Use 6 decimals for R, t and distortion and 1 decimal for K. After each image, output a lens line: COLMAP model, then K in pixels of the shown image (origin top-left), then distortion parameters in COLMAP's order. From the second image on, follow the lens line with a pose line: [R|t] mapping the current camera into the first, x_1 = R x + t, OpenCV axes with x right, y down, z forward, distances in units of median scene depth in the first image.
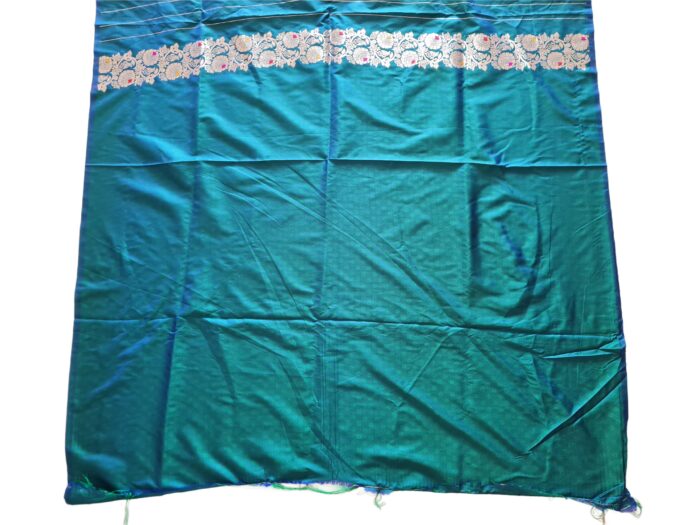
lens RADIAL K [[531.8, 0, 347.1], [0, 531.8, 262.6], [0, 0, 1]] dist [0.023316, -0.028462]
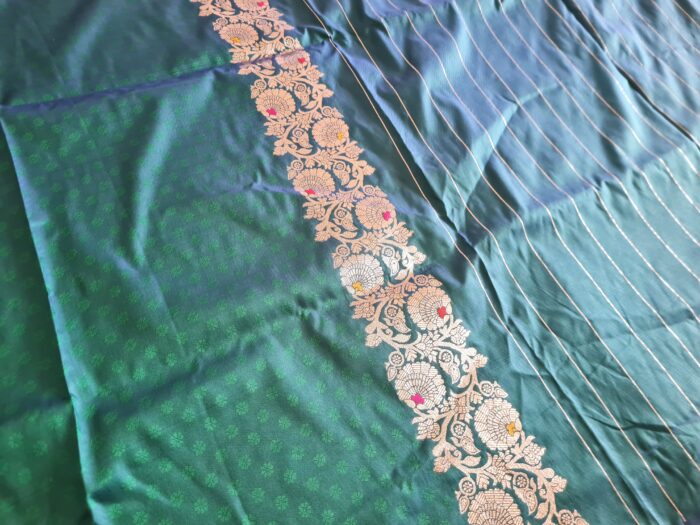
lens RADIAL K [[531.8, 0, 347.1], [0, 531.8, 262.6], [0, 0, 1]] dist [0.023316, -0.028462]
pose [[0.463061, 0.822961, -0.329106, 0.327914], [-0.884856, 0.407862, -0.225118, -0.288478], [-0.051033, 0.395454, 0.917067, 0.641652]]
